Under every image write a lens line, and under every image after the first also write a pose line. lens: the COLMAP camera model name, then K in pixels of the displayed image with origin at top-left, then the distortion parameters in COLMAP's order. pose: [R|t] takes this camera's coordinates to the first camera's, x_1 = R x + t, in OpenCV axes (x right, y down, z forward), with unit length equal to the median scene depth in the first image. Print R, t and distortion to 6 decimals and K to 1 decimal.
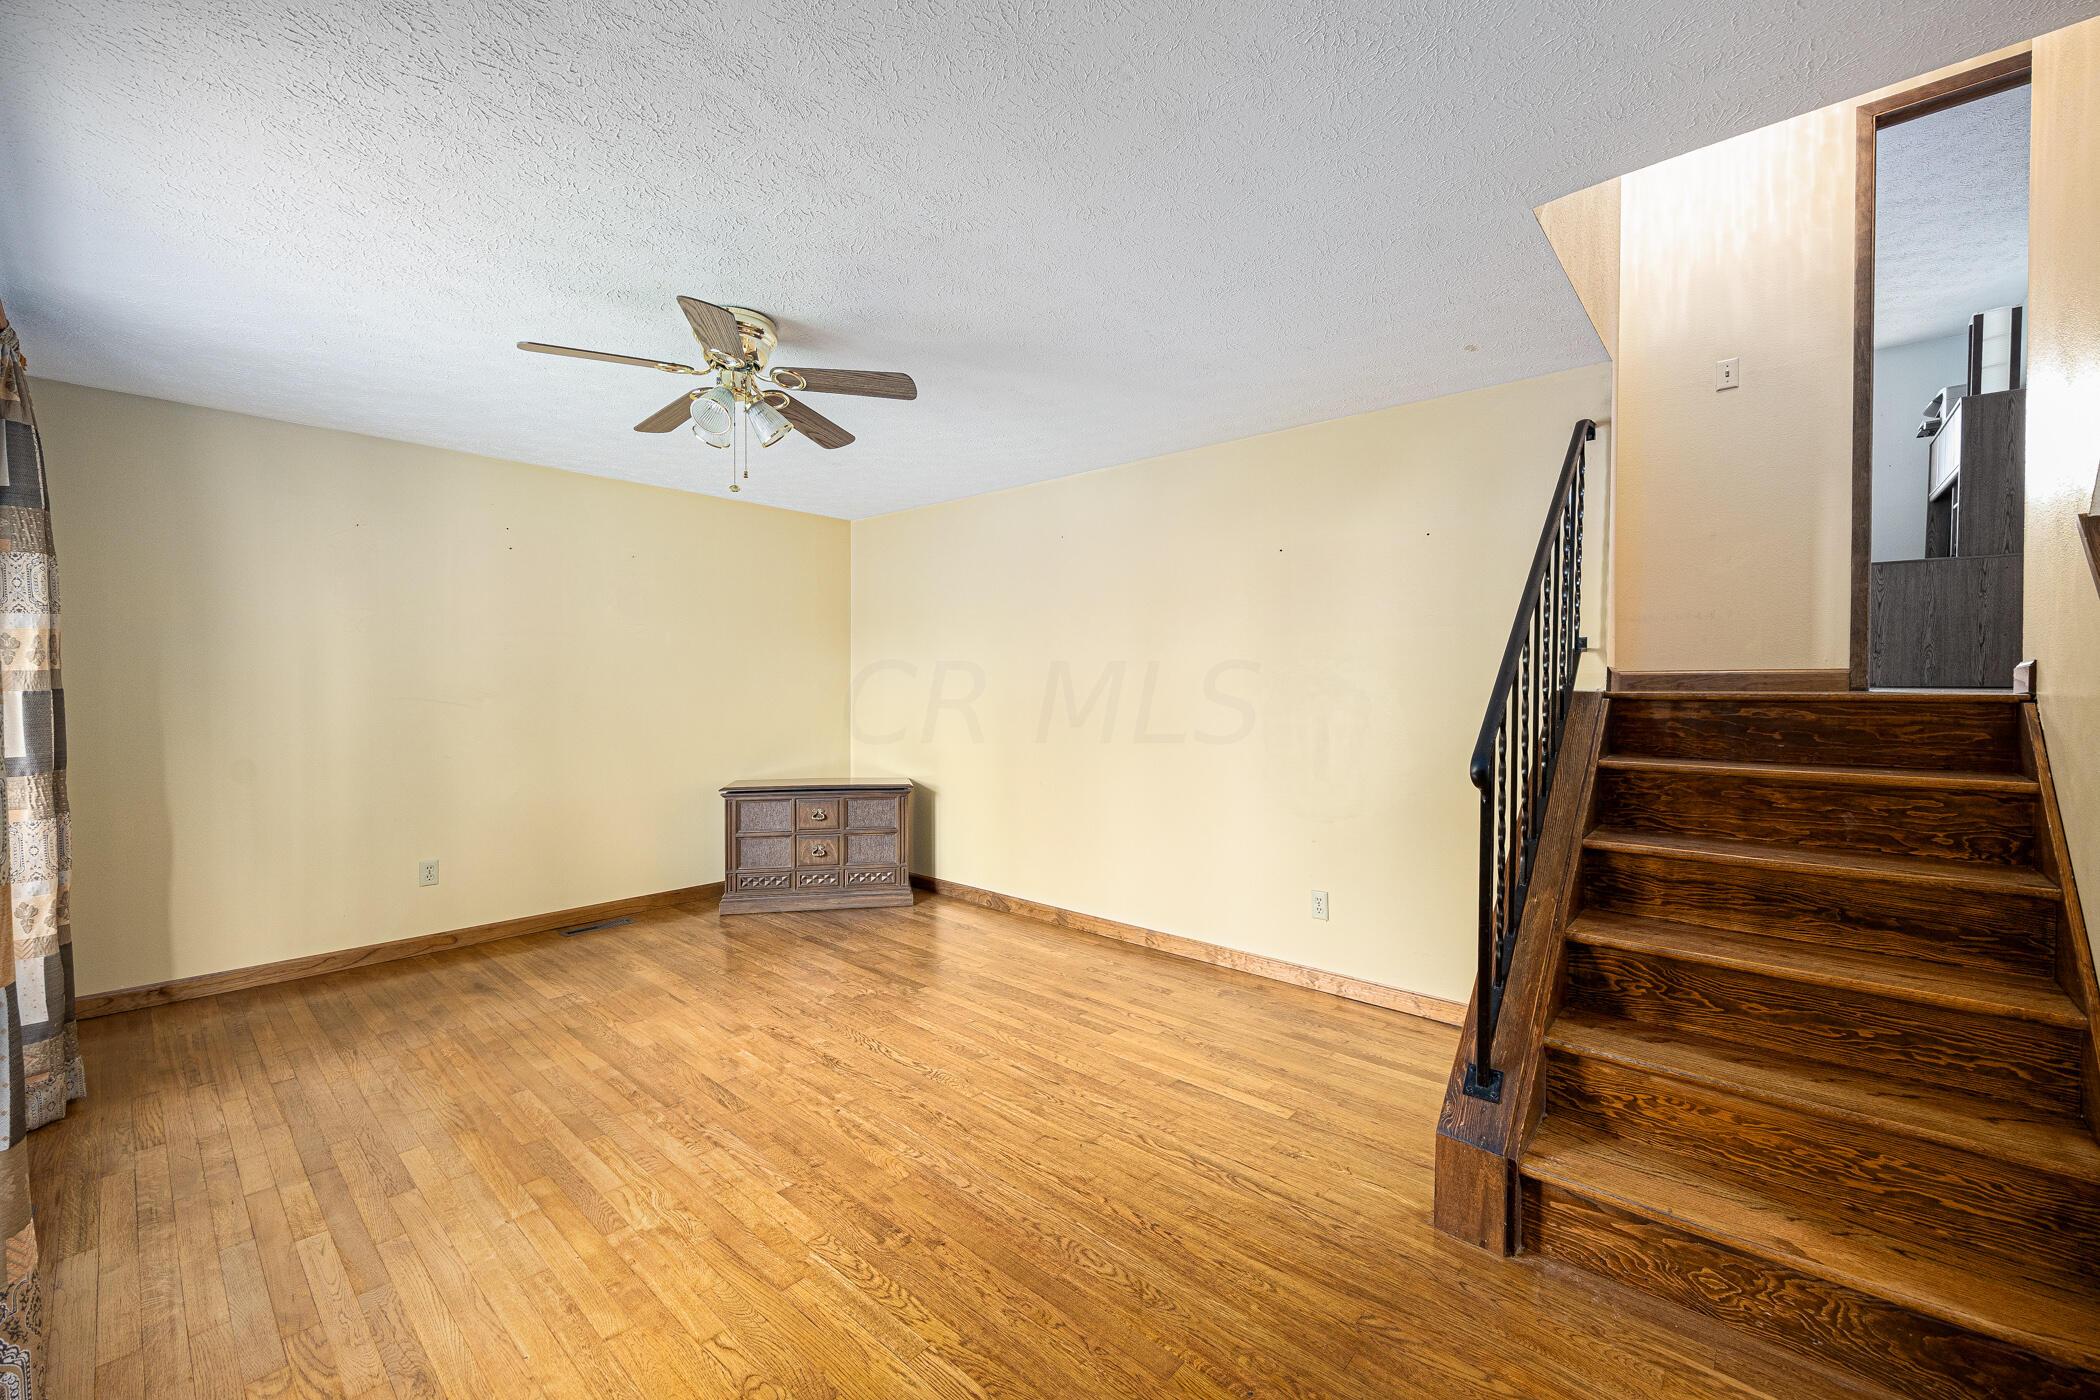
lens RADIAL K [[837.9, 0, 1055.6], [0, 837.9, 699.0], [0, 0, 1]] dist [0.000376, -0.000297]
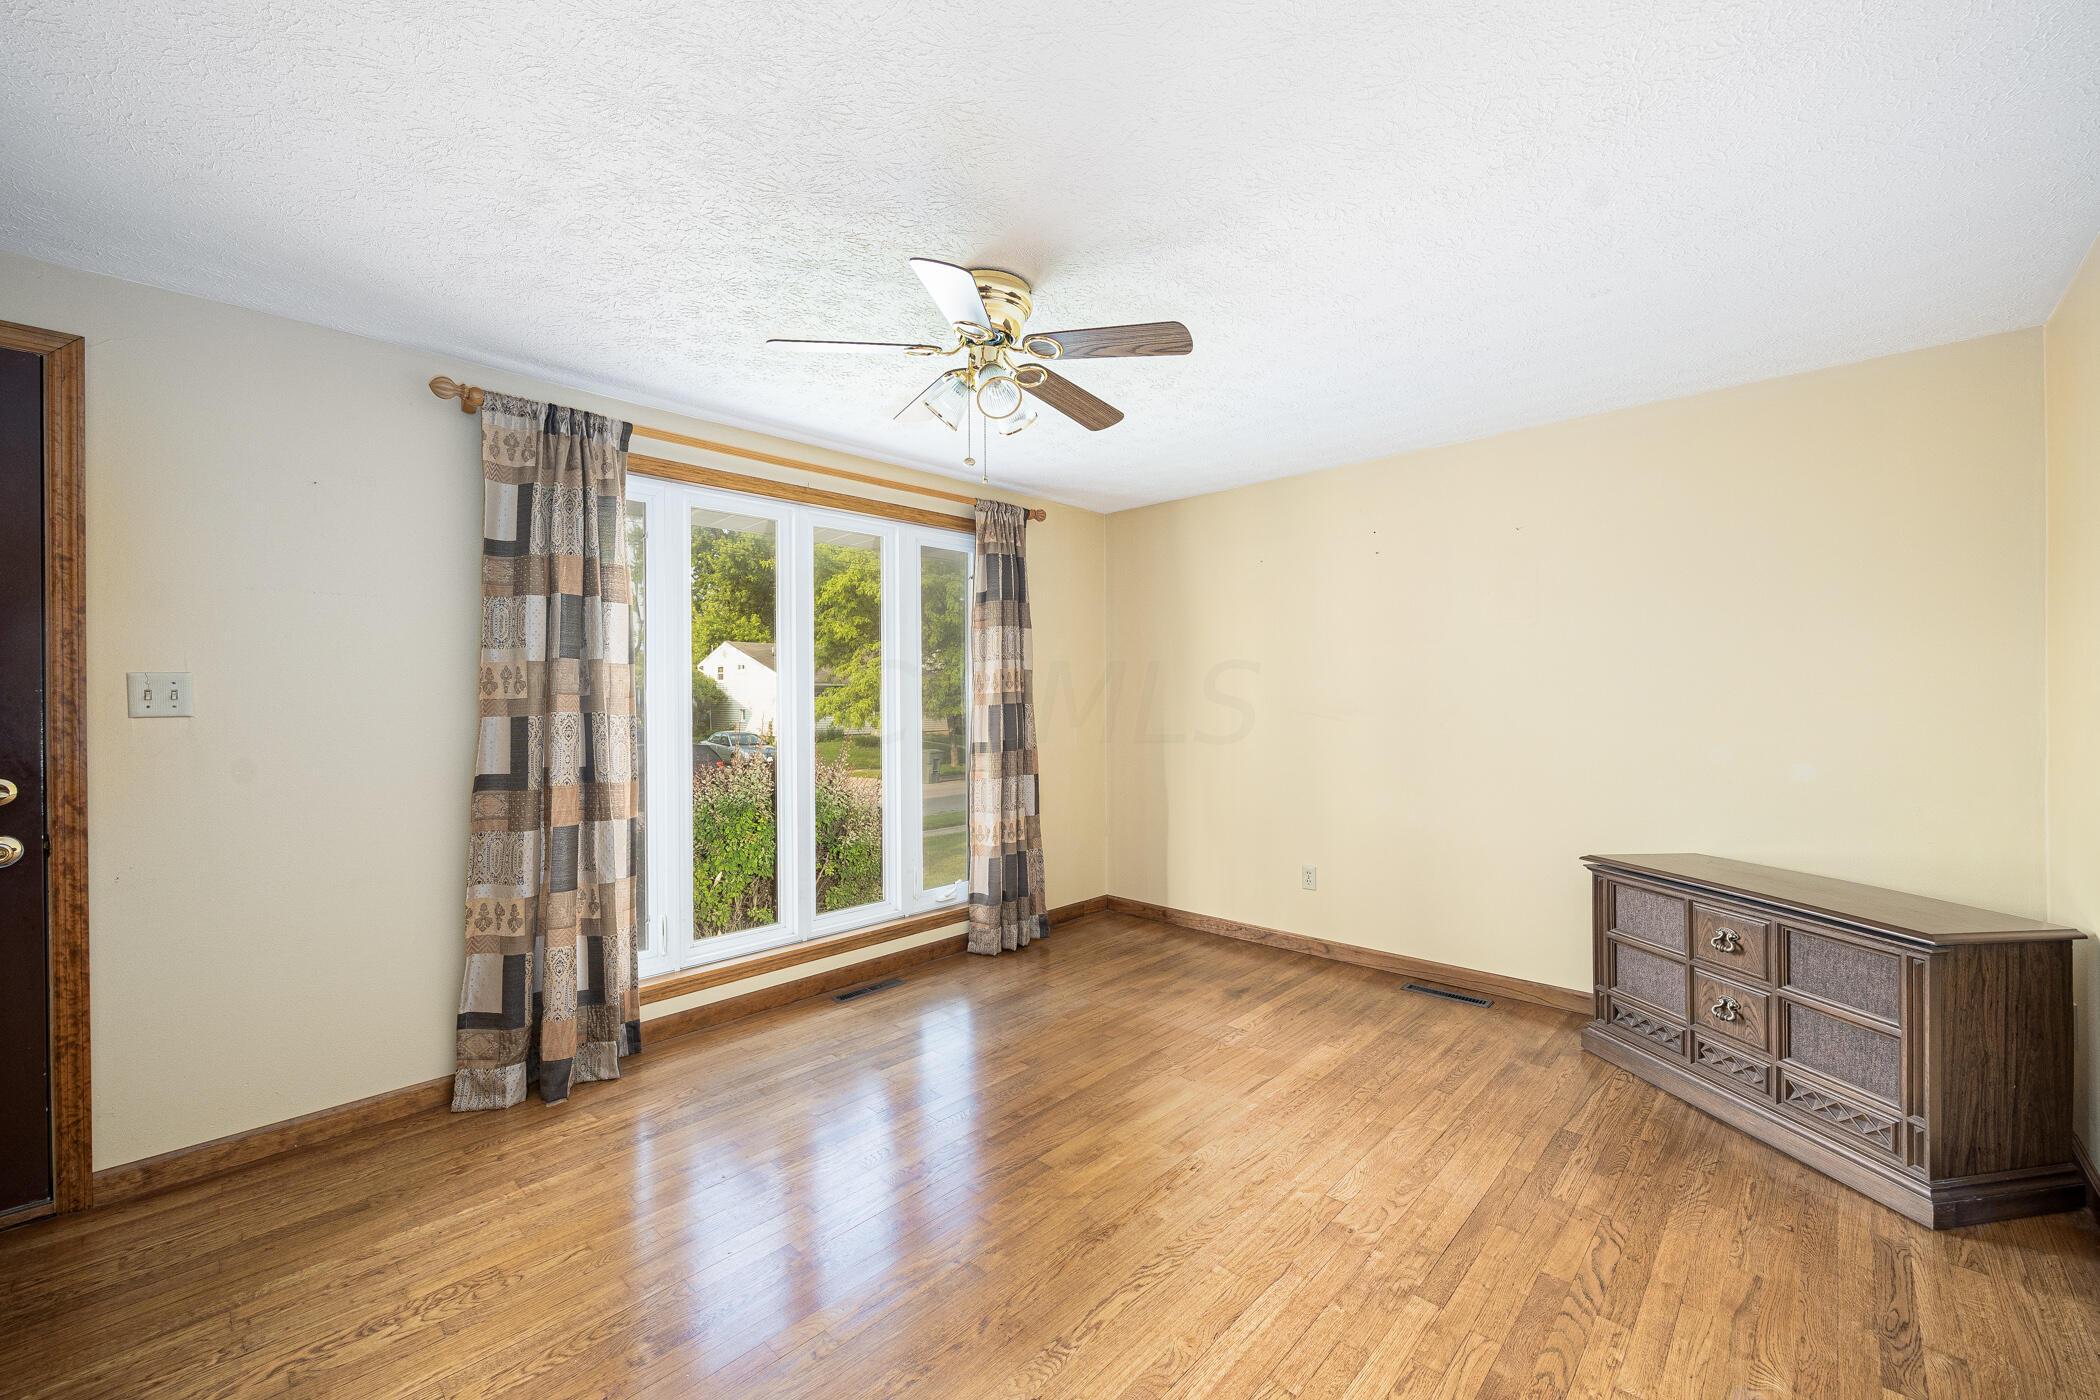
lens RADIAL K [[837.9, 0, 1048.0], [0, 837.9, 701.9], [0, 0, 1]] dist [0.000376, -0.000297]
pose [[-0.036133, 0.001182, -0.999346, 0.362883], [-0.010425, 0.999944, 0.001560, -0.013923], [0.999293, 0.010475, -0.036118, 0.808897]]
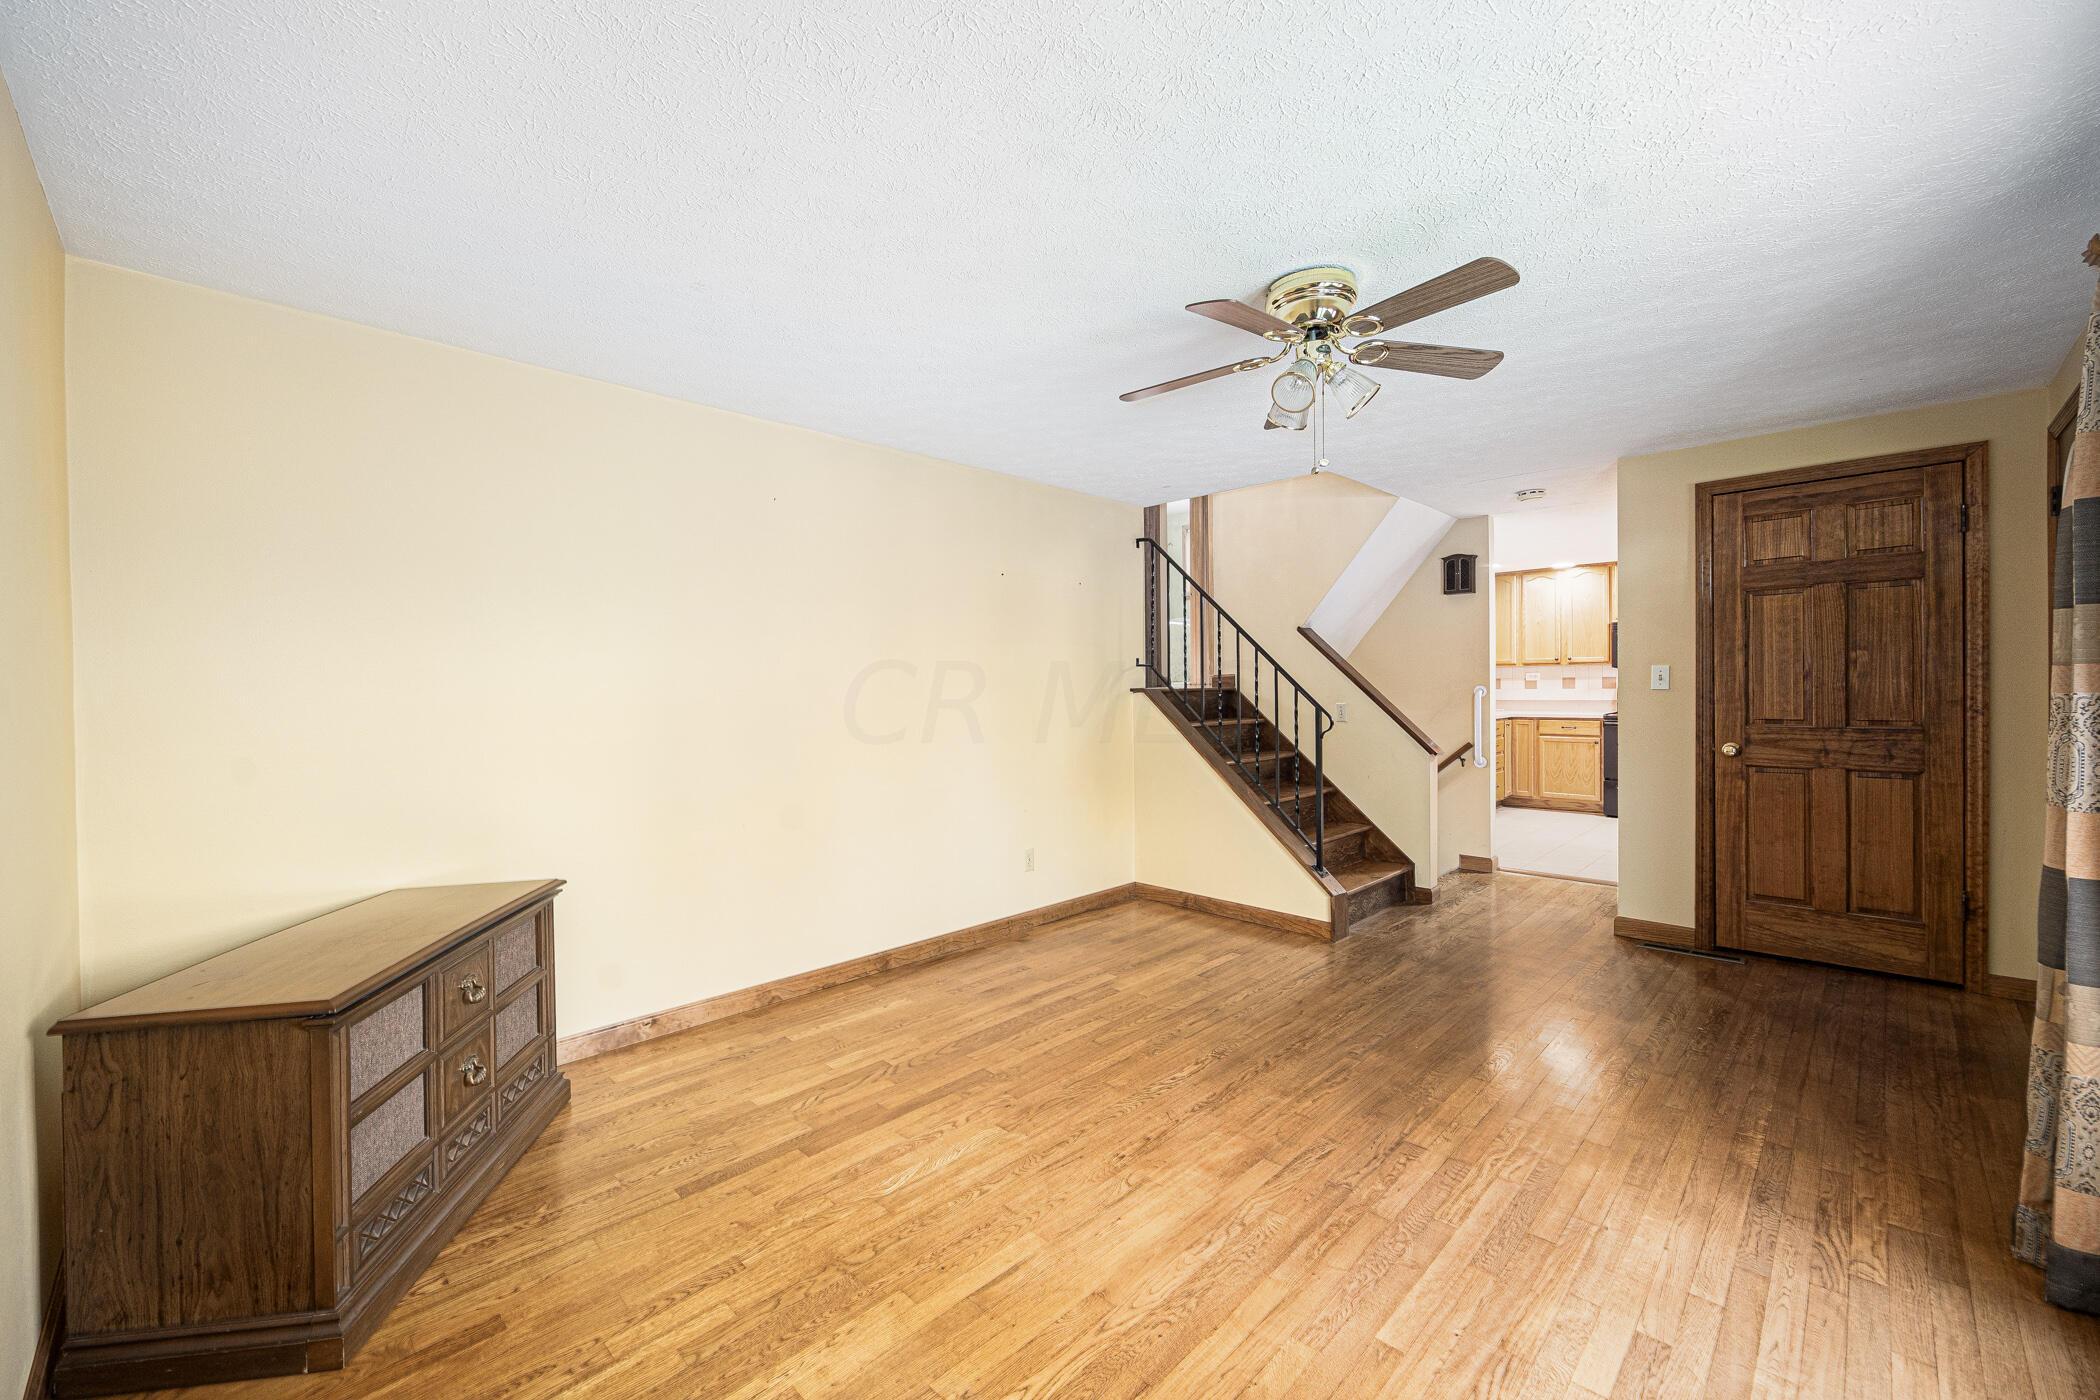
lens RADIAL K [[837.9, 0, 1046.1], [0, 837.9, 696.3], [0, 0, 1]] dist [0.000376, -0.000297]
pose [[0.052286, -0.012372, 0.998556, -0.961419], [0.025672, 0.999609, 0.011041, -0.014357], [-0.998302, 0.025058, 0.052583, 0.919706]]
